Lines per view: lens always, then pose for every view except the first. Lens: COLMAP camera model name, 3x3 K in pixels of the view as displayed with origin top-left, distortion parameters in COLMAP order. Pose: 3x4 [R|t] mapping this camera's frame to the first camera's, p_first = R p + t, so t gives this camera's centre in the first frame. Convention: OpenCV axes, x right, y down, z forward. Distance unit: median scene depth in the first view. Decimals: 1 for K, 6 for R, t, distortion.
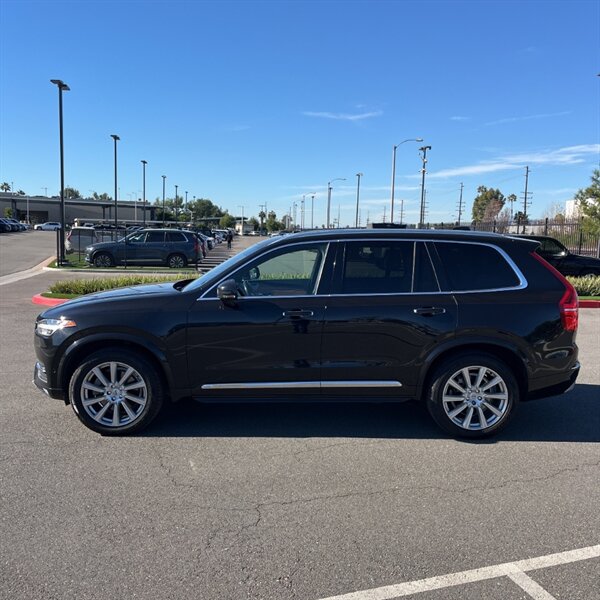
lens RADIAL K [[610.0, 0, 299.2], [0, 610.0, 298.6], [0, 0, 1]] dist [0.015876, 0.000000]
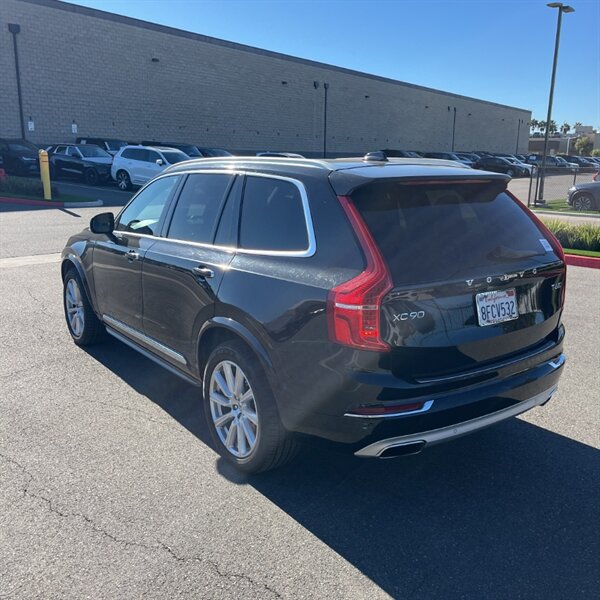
lens RADIAL K [[610.0, 0, 299.2], [0, 610.0, 295.7], [0, 0, 1]] dist [0.015876, 0.000000]
pose [[0.590595, 0.158402, -0.791269, 0.416873], [-0.086601, 0.987324, 0.133013, -0.027924], [0.802308, -0.010032, 0.596826, 0.323851]]
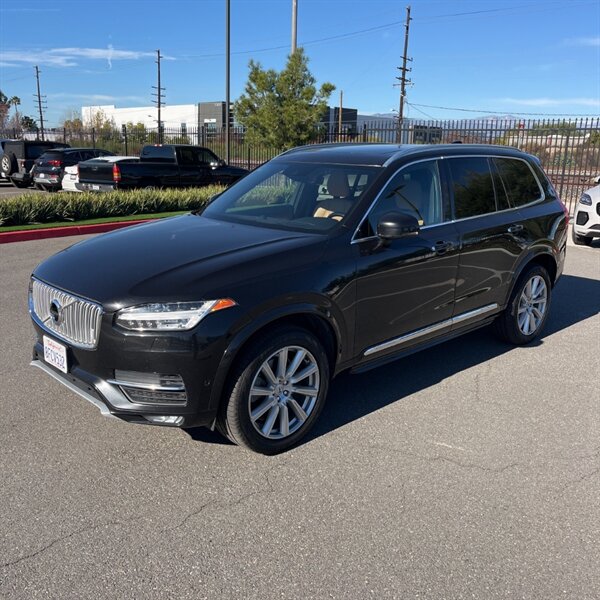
lens RADIAL K [[610.0, 0, 302.8], [0, 610.0, 311.7], [0, 0, 1]] dist [0.015876, 0.000000]
pose [[0.717272, -0.181310, 0.672791, -0.362312], [0.067705, 0.979119, 0.191682, -0.030789], [-0.693496, -0.091937, 0.714570, 0.249418]]
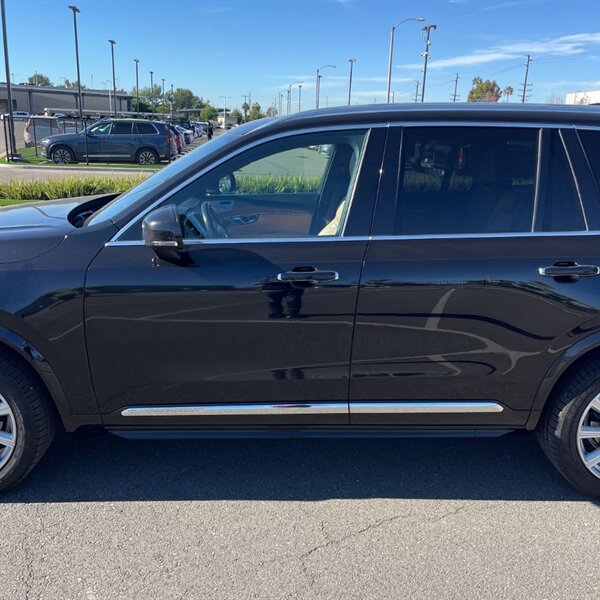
lens RADIAL K [[610.0, 0, 300.4], [0, 610.0, 299.9], [0, 0, 1]] dist [0.015876, 0.000000]
pose [[0.999642, 0.002131, 0.026668, -0.010582], [-0.006568, 0.985864, 0.167418, -0.019092], [-0.025935, -0.167533, 0.985525, 0.246425]]
